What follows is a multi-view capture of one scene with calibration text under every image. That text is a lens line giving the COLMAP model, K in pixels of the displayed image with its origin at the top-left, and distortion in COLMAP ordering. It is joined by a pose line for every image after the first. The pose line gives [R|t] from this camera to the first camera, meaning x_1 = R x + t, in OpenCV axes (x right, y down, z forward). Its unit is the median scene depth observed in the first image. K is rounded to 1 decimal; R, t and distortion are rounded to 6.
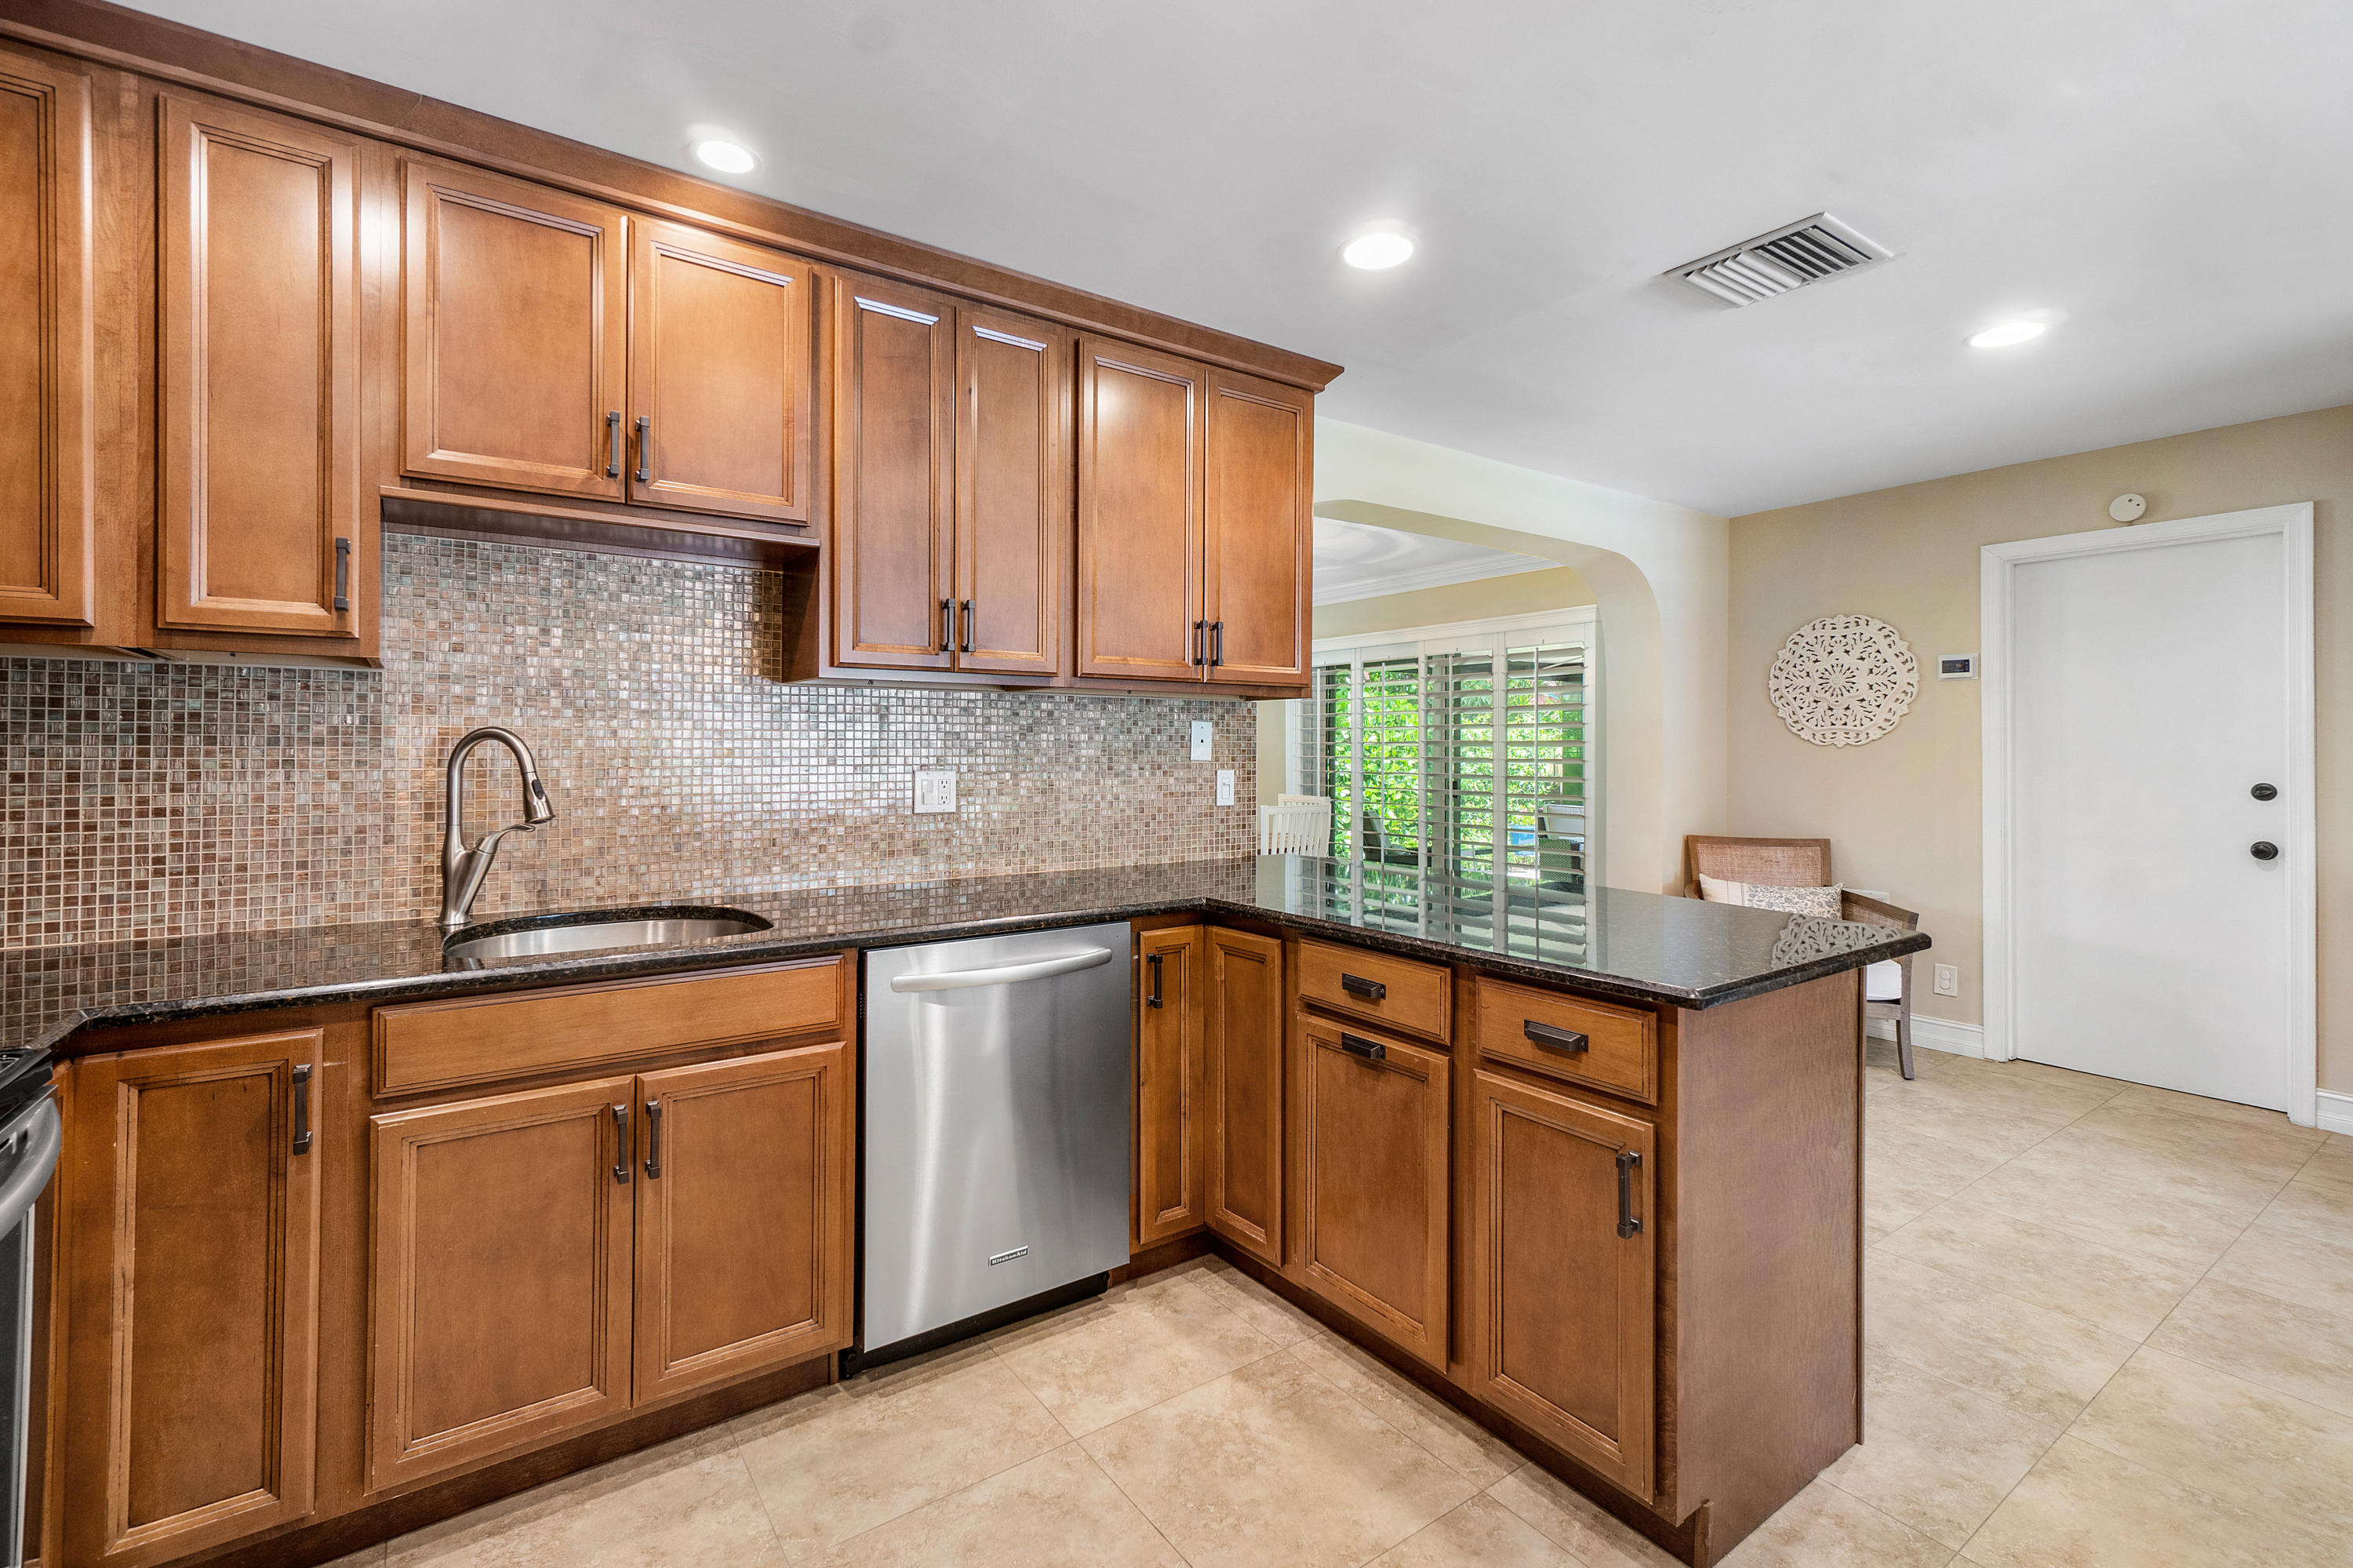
lens RADIAL K [[1039.6, 0, 1177.3], [0, 1039.6, 734.8], [0, 0, 1]] dist [0.006946, -0.000843]
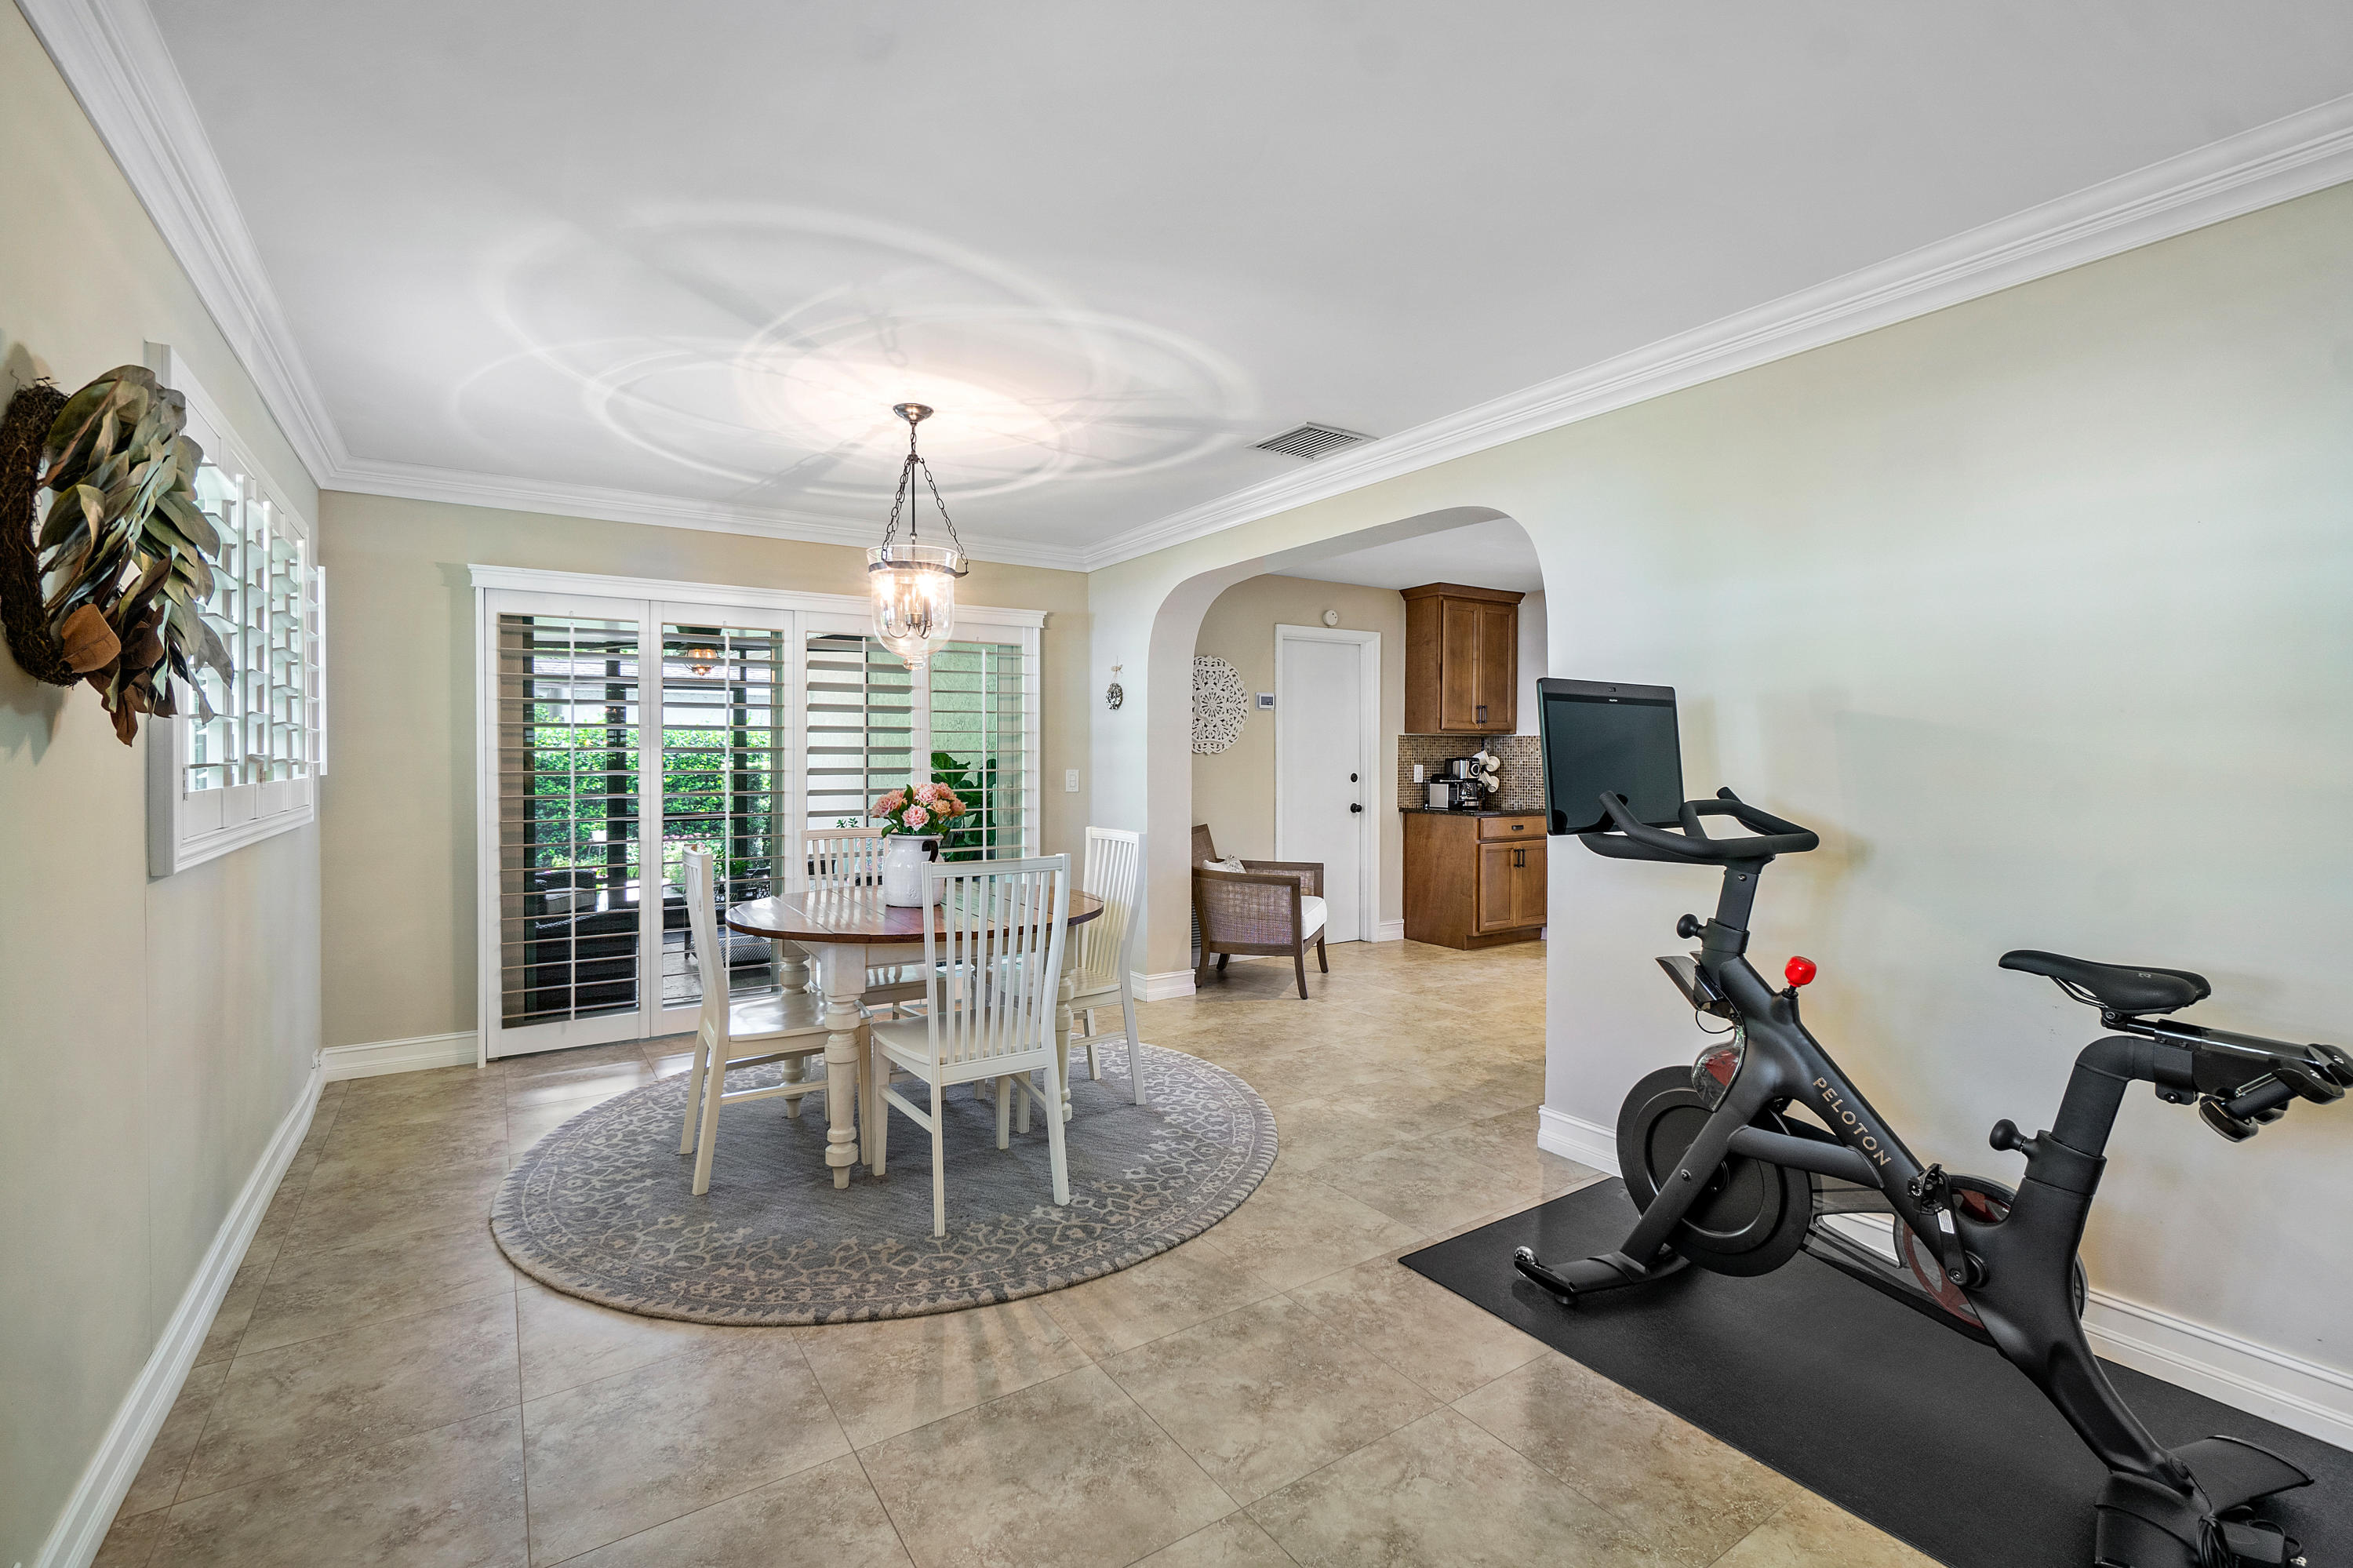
lens RADIAL K [[1039.6, 0, 1166.0], [0, 1039.6, 761.5], [0, 0, 1]] dist [0.006946, -0.000843]
pose [[0.032849, -0.006581, 0.999439, -0.899664], [-0.012171, 0.999902, 0.006984, 0.016165], [-0.999386, -0.012394, 0.032766, 1.281865]]
